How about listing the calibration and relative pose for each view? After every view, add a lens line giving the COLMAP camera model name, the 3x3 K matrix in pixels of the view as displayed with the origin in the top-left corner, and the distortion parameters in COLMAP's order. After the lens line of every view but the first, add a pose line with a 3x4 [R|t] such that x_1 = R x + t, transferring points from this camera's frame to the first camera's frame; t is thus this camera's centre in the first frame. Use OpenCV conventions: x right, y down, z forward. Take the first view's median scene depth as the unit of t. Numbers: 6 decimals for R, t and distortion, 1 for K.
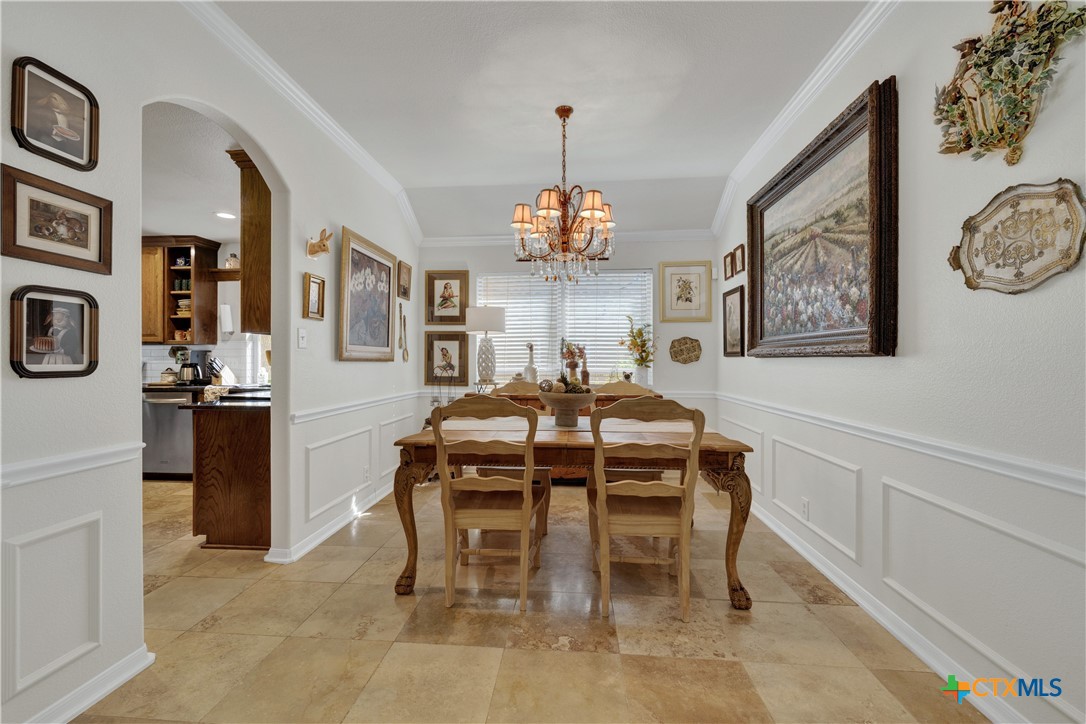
lens RADIAL K [[456.4, 0, 536.2], [0, 456.4, 359.5], [0, 0, 1]] dist [0.000544, -0.000166]
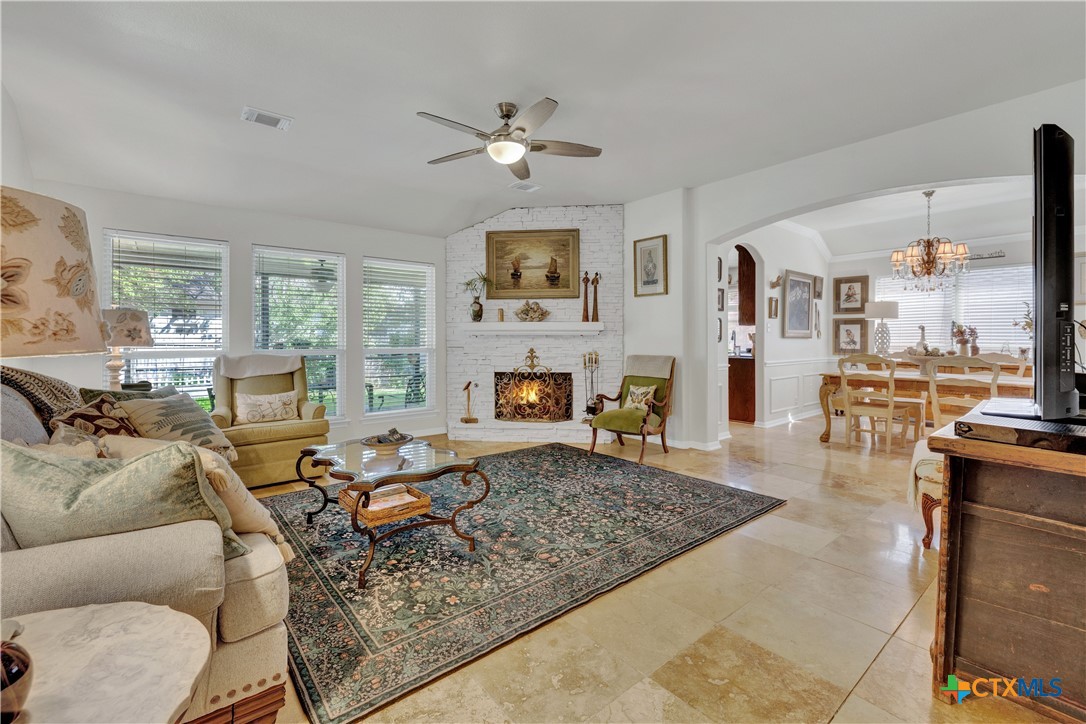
lens RADIAL K [[470.0, 0, 531.6], [0, 470.0, 337.4], [0, 0, 1]] dist [0.000569, 0.000027]
pose [[0.694754, 0.000664, -0.719247, 0.266753], [0.000388, 0.999999, 0.001298, -0.003511], [0.719247, -0.001181, 0.694753, -1.171168]]
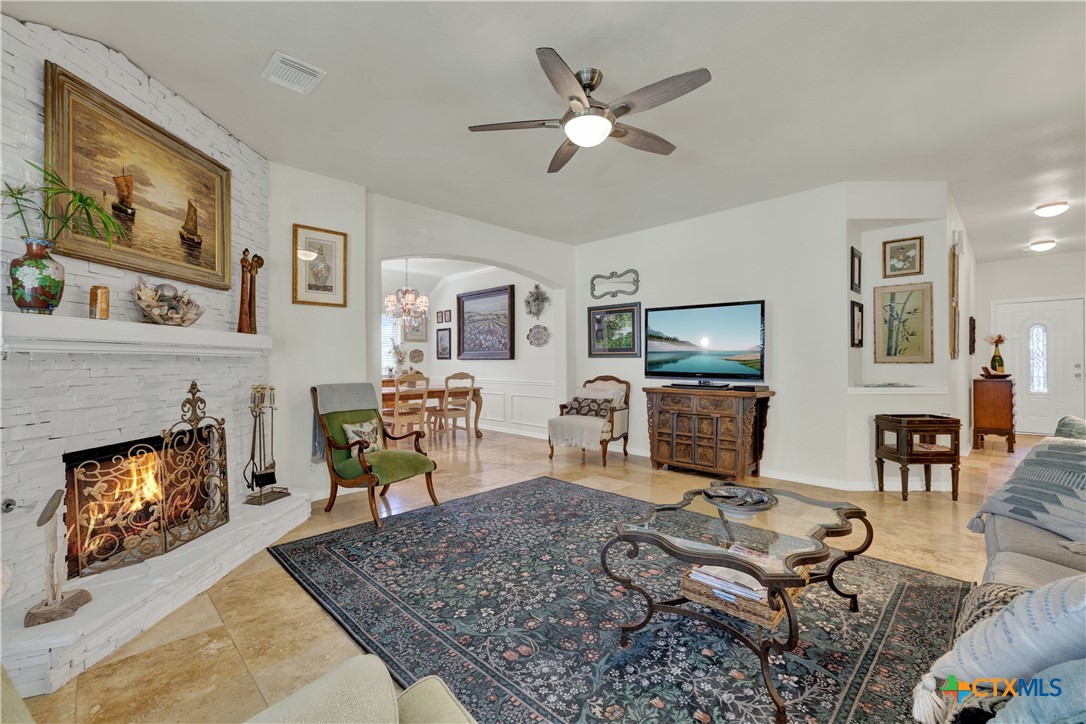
lens RADIAL K [[456.4, 0, 536.2], [0, 456.4, 359.5], [0, 0, 1]] dist [0.000544, -0.000166]
pose [[0.650779, 0.000889, 0.759267, -1.176094], [0.002136, 0.999993, -0.003002, 0.001916], [-0.759265, 0.003575, 0.650772, -0.951225]]
